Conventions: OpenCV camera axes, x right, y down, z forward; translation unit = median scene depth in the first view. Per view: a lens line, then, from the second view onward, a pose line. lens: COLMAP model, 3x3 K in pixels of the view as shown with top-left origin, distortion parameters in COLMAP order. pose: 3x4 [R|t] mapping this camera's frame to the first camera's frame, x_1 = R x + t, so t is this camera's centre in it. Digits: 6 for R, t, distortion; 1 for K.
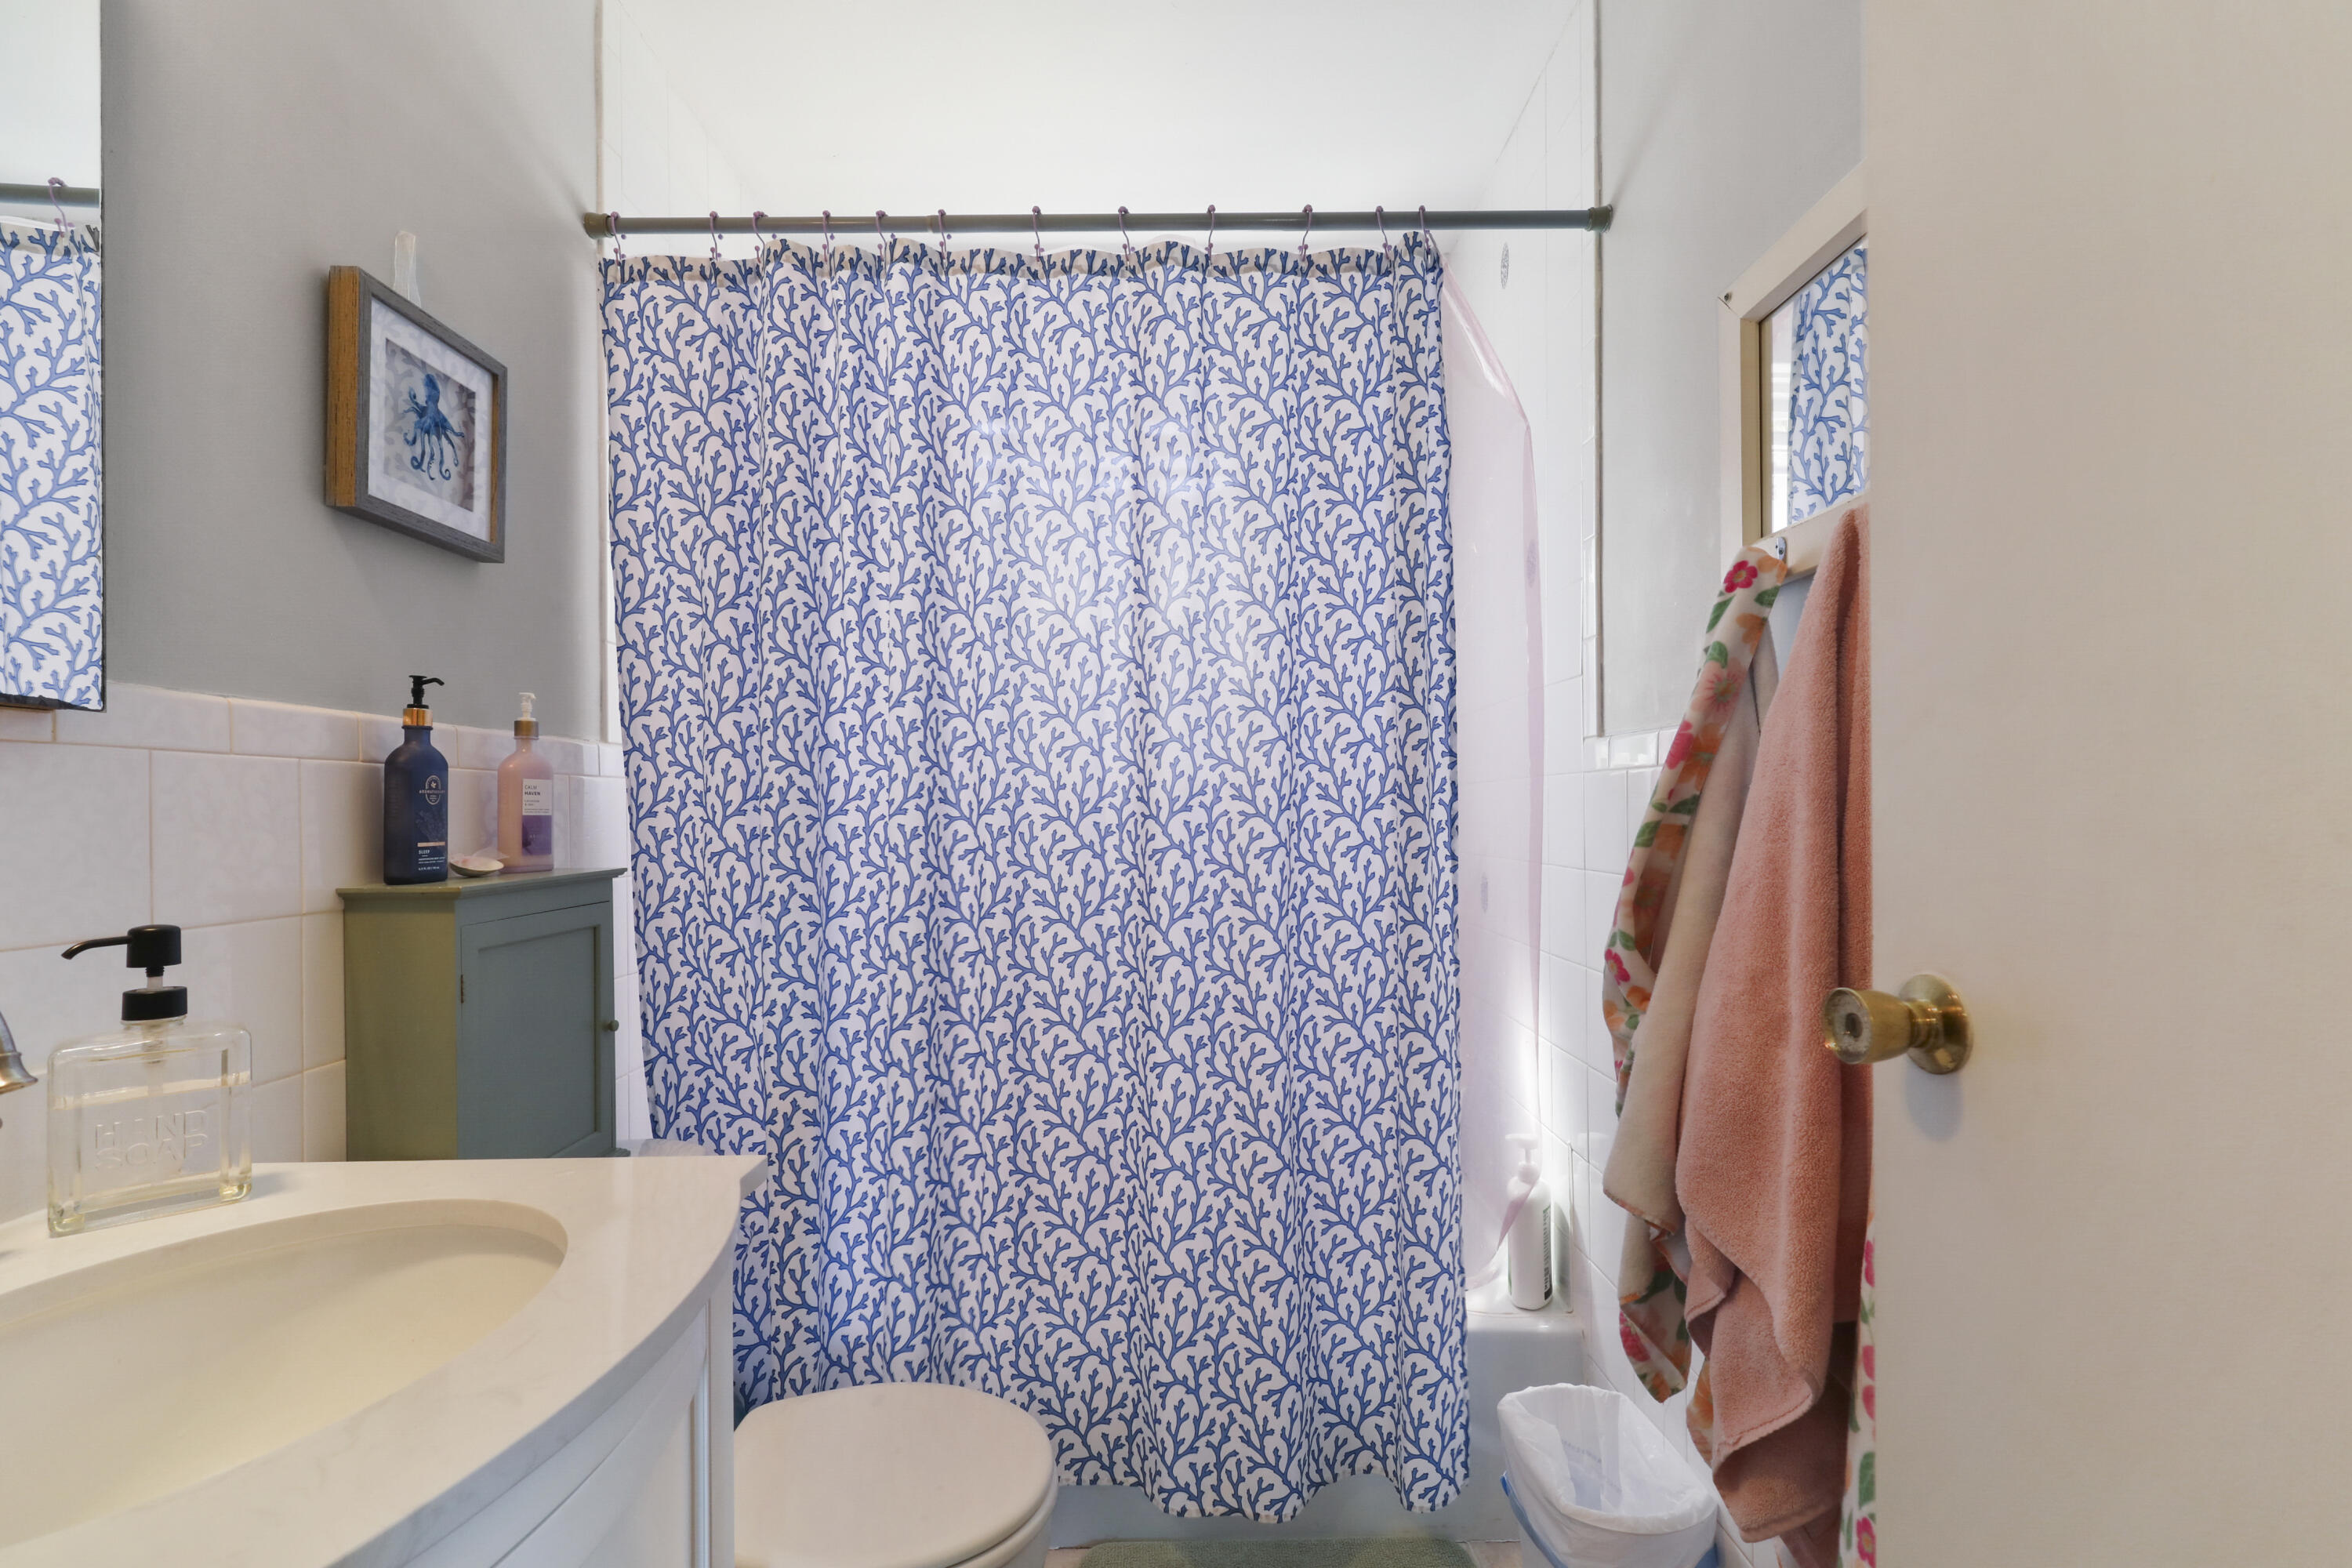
lens RADIAL K [[1068.5, 0, 1175.5], [0, 1068.5, 792.0], [0, 0, 1]] dist [0.000766, 0.000169]
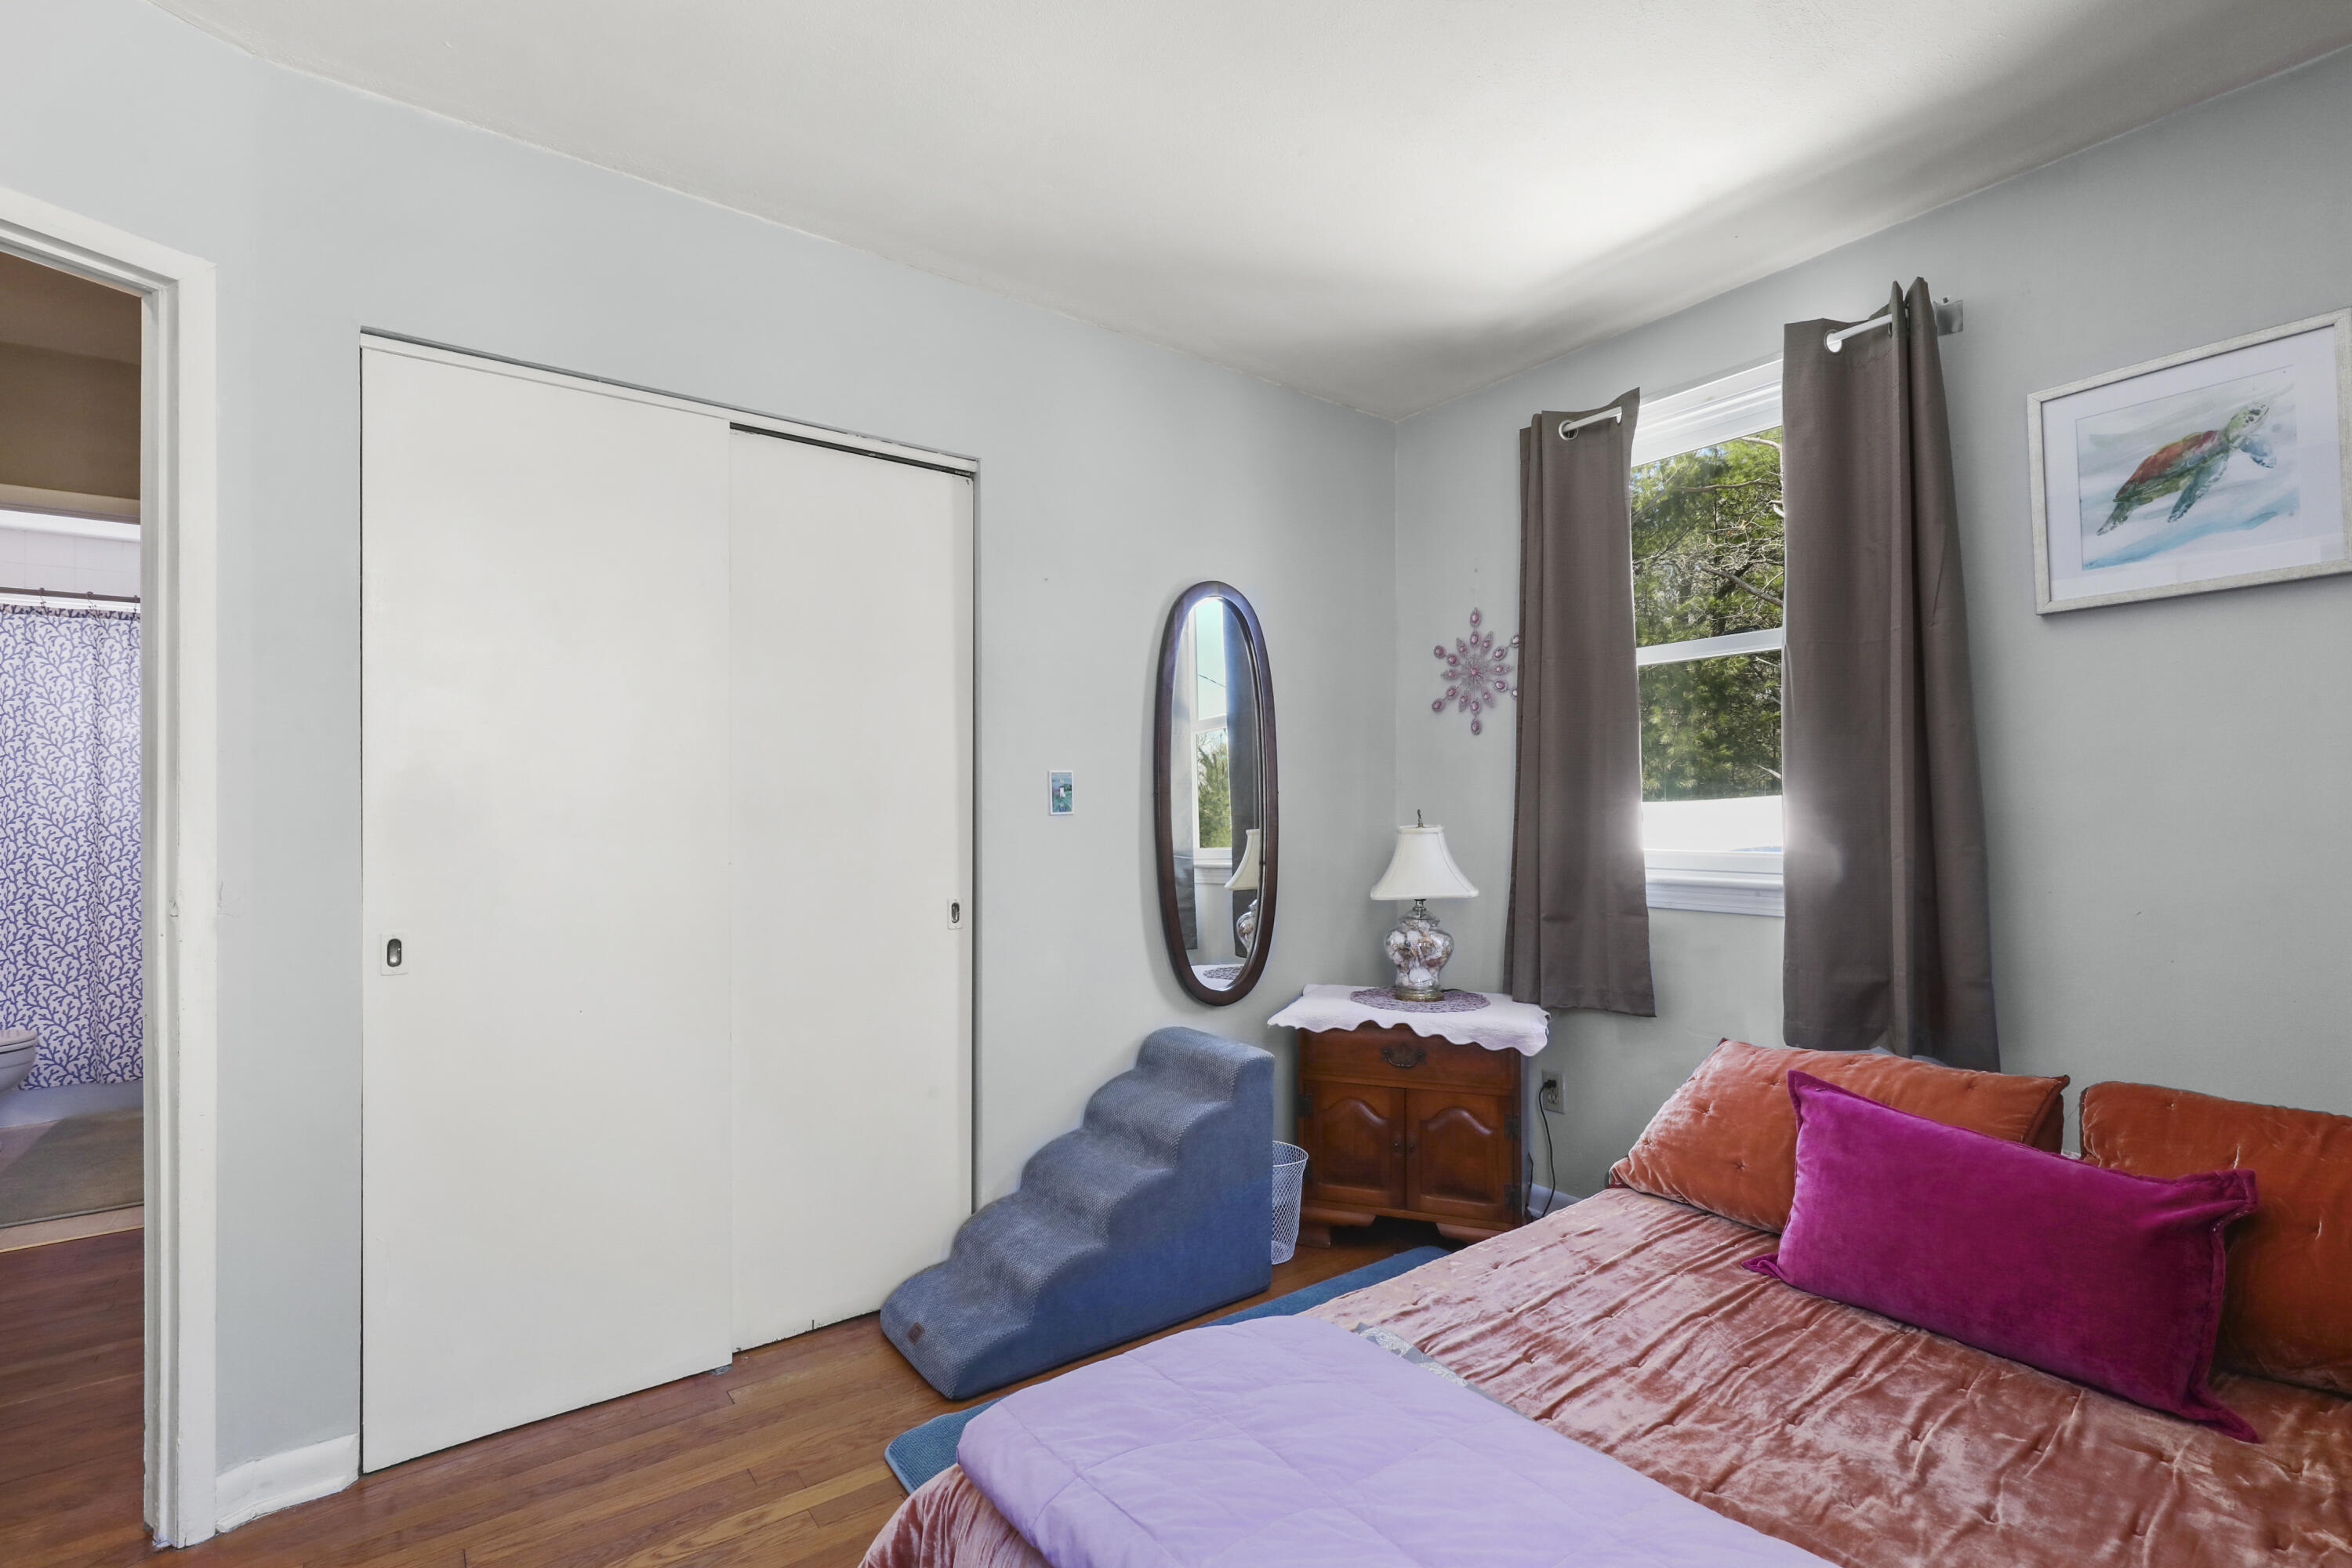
lens RADIAL K [[1068.5, 0, 1175.6], [0, 1068.5, 793.9], [0, 0, 1]] dist [0.000766, 0.000169]
pose [[0.804868, 0.004945, 0.593434, 0.540681], [0.001478, 0.999945, -0.010337, -0.020797], [-0.593452, 0.009197, 0.804817, -2.686895]]
